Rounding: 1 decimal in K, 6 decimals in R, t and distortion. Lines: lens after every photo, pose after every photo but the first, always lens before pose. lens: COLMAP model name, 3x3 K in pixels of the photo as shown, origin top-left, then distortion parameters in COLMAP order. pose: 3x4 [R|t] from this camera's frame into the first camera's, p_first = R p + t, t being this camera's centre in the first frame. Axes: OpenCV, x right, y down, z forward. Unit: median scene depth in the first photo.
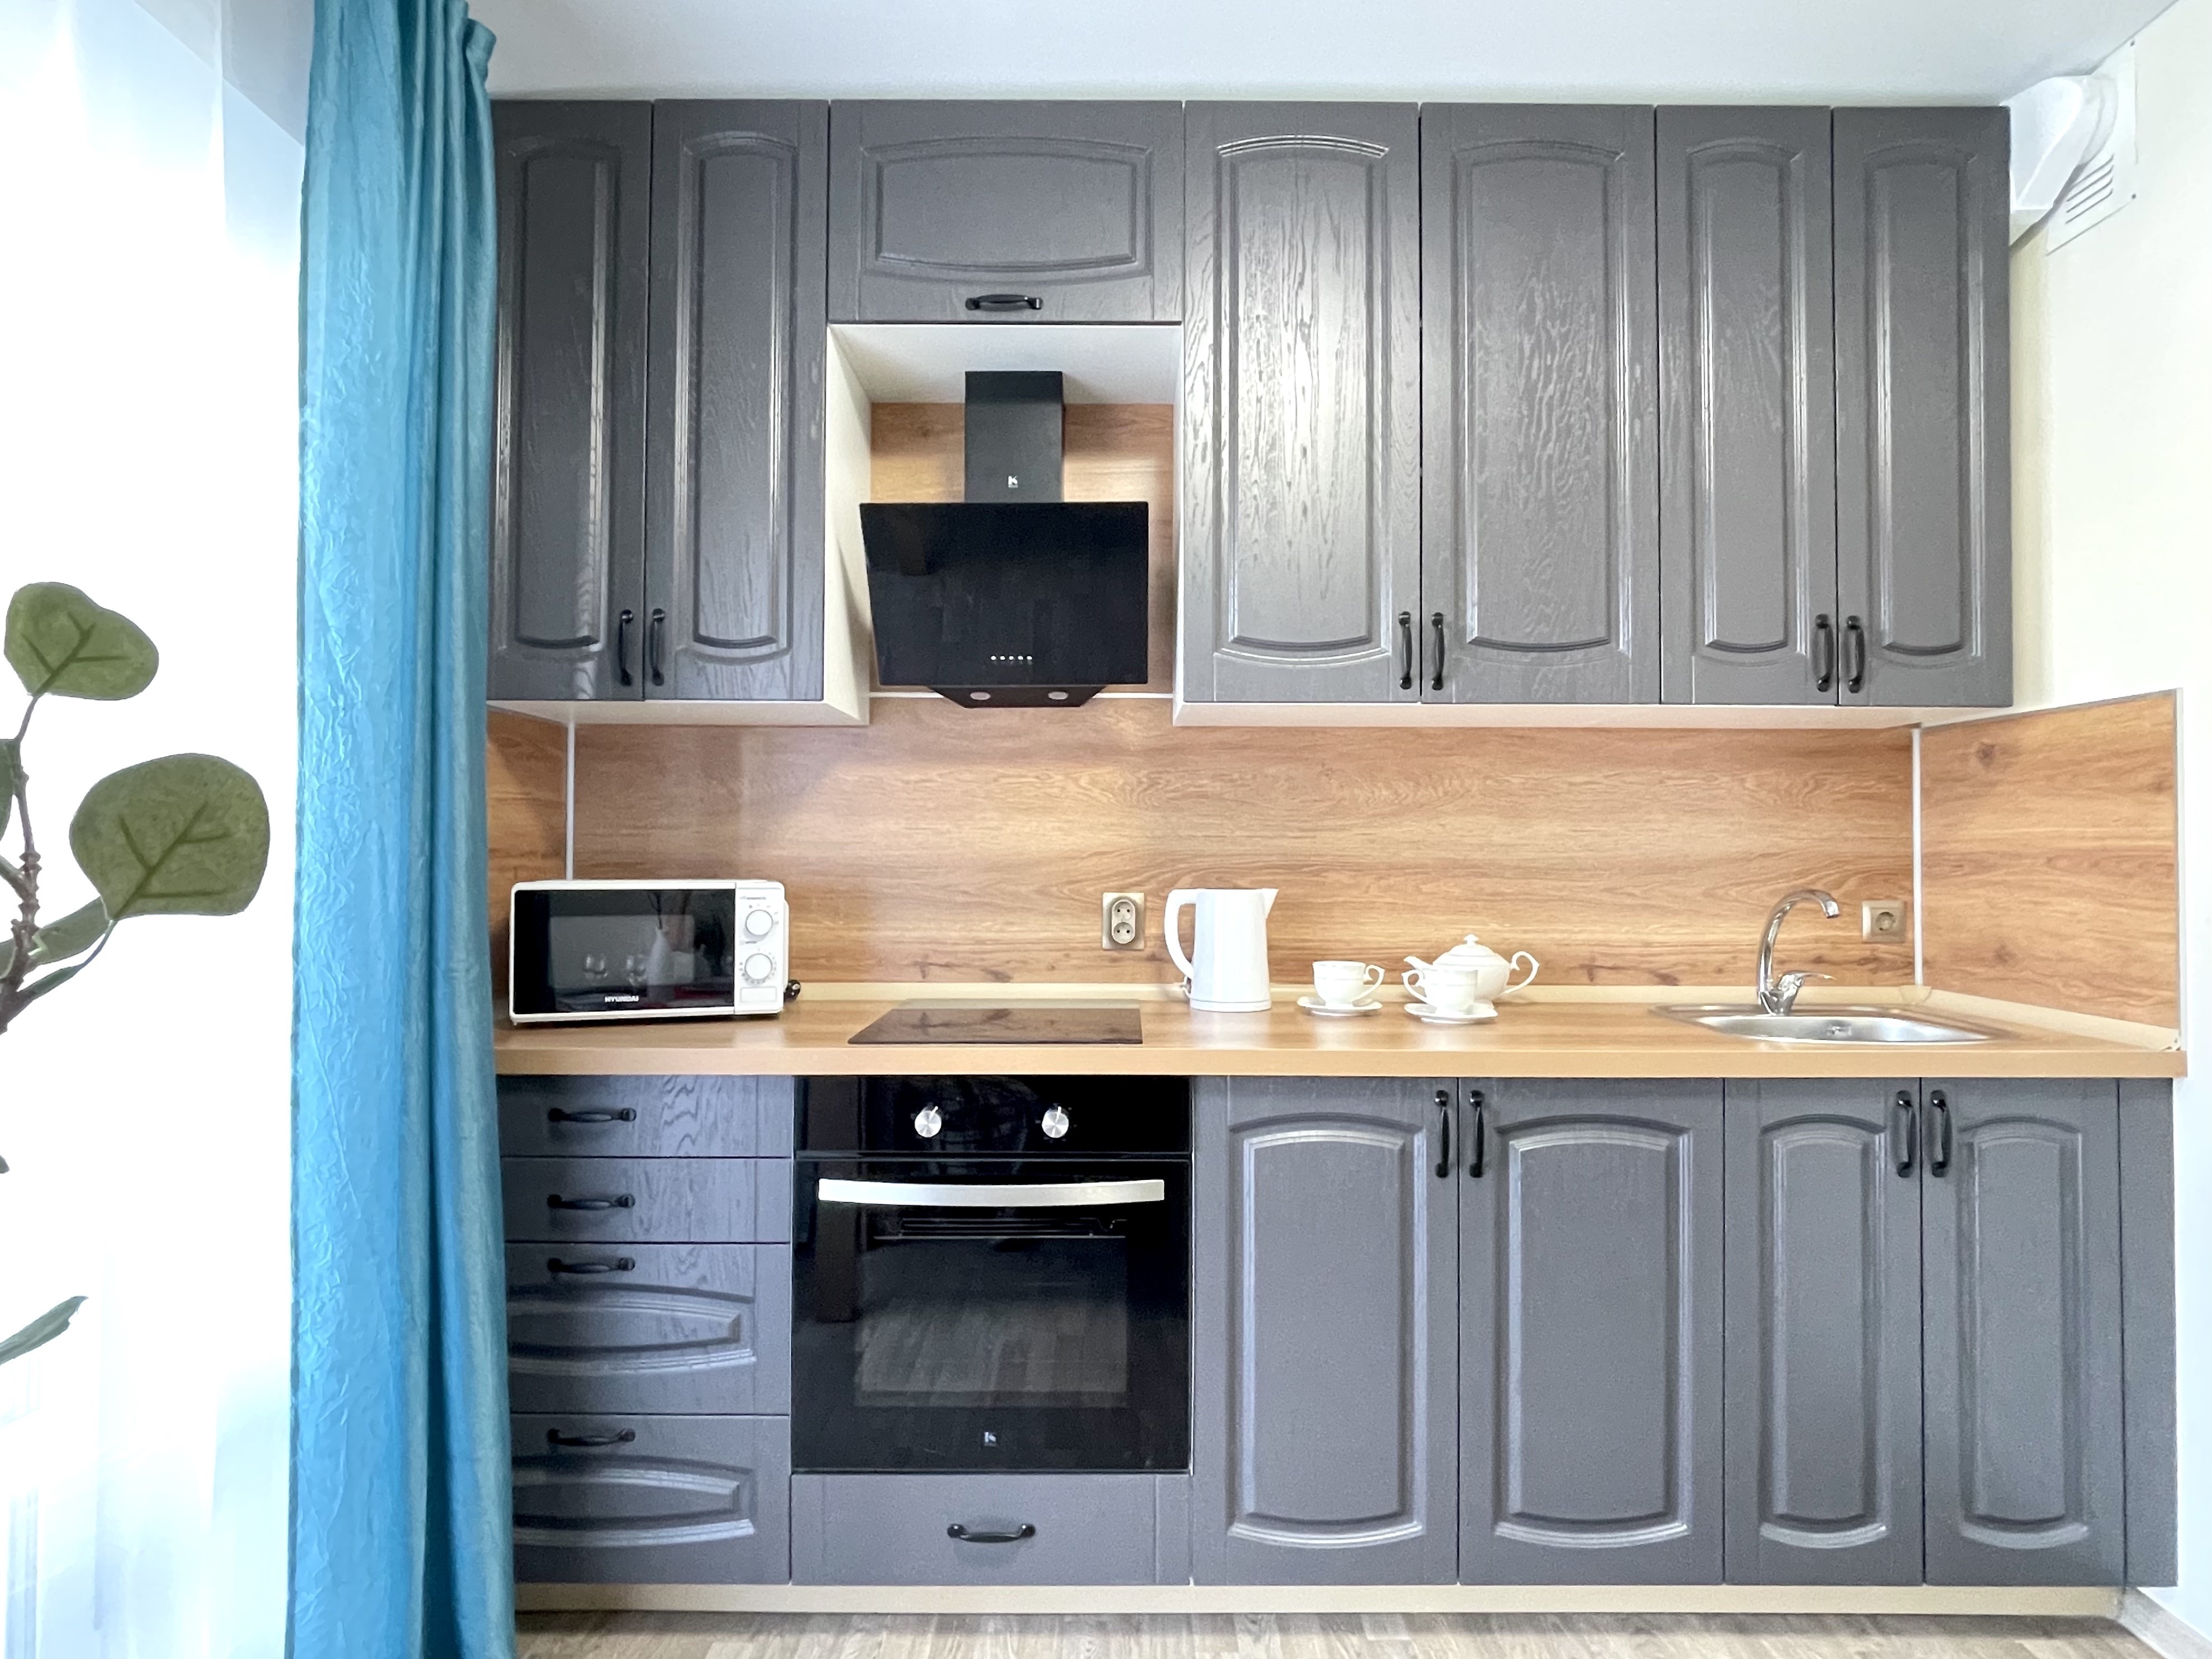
lens RADIAL K [[1197.5, 0, 1108.3], [0, 1197.5, 826.1], [0, 0, 1]] dist [-0.008445, -0.001911]
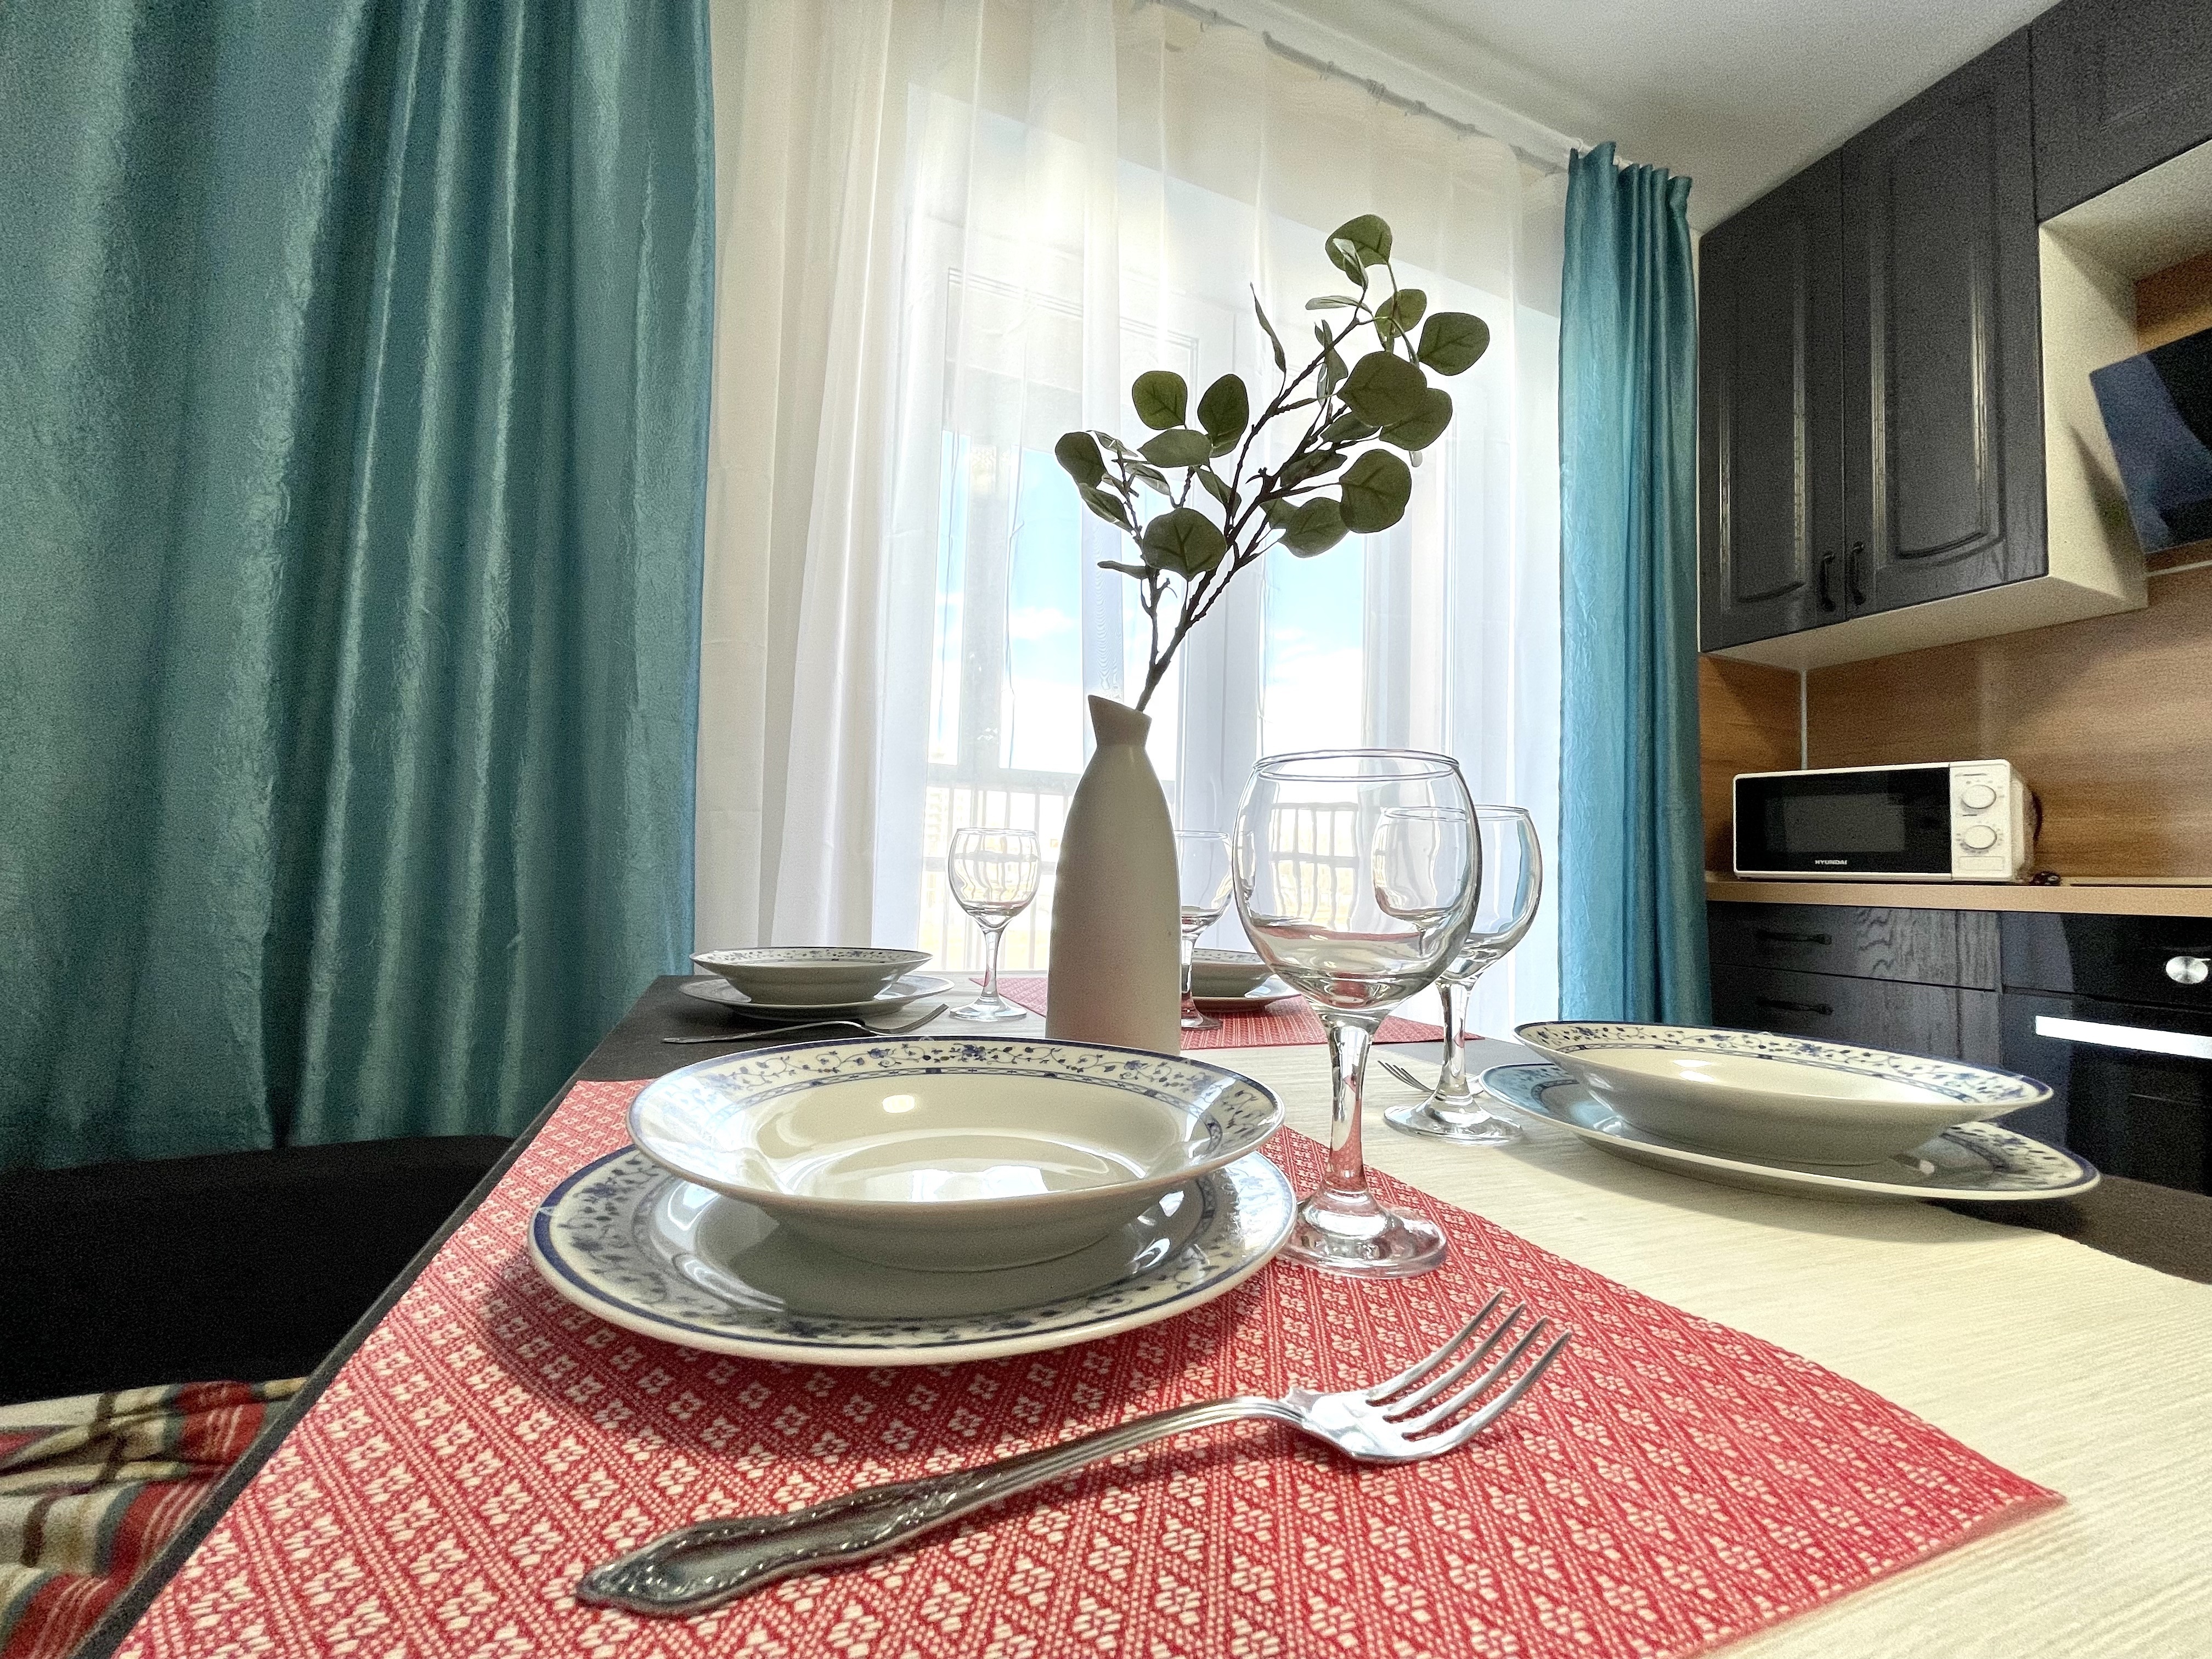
lens RADIAL K [[886.7, 0, 1100.9], [0, 886.7, 826.3], [0, 0, 1]] dist [-0.001570, -0.000367]
pose [[0.377815, -0.045652, -0.924755, 0.157069], [-0.019640, 0.998164, -0.057300, 0.179752], [0.925673, 0.039811, 0.376225, -0.039657]]
